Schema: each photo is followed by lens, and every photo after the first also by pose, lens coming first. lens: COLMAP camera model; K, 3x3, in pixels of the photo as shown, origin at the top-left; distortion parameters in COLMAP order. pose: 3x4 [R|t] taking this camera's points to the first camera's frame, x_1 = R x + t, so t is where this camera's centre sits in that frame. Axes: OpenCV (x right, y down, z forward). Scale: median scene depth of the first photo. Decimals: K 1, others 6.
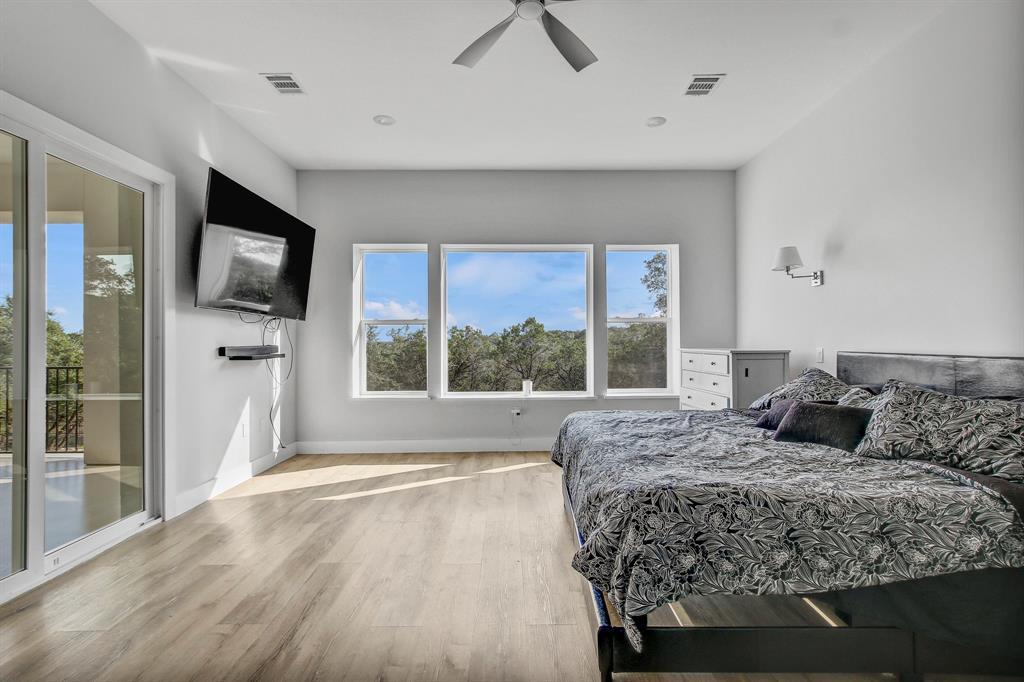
lens RADIAL K [[470.0, 0, 513.4], [0, 470.0, 341.4], [0, 0, 1]] dist [-0.009423, 0.002319]
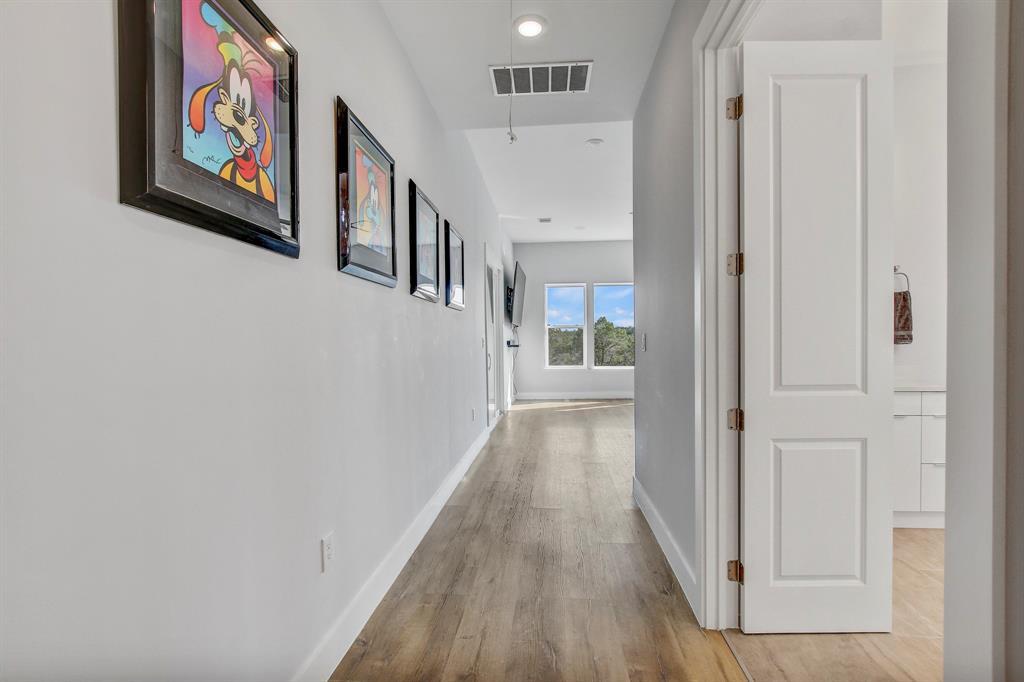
lens RADIAL K [[470.0, 0, 509.3], [0, 470.0, 343.4], [0, 0, 1]] dist [-0.009423, 0.002319]
pose [[0.993852, -0.006809, -0.110507, -0.375752], [0.008018, 0.999913, 0.010504, 0.002834], [0.110425, -0.011325, 0.993820, -1.105544]]
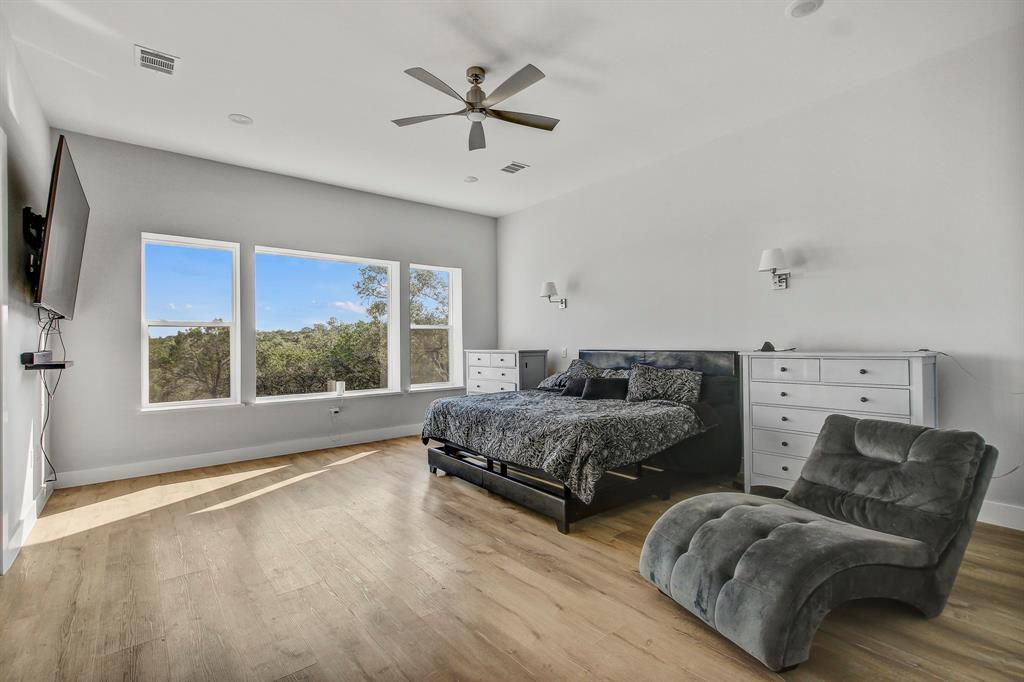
lens RADIAL K [[470.0, 0, 515.5], [0, 470.0, 344.2], [0, 0, 1]] dist [-0.009423, 0.002319]
pose [[0.776882, -0.003818, 0.629635, -0.469688], [0.005626, 0.999984, -0.000877, 0.002200], [-0.629621, 0.004223, 0.776891, -0.124242]]
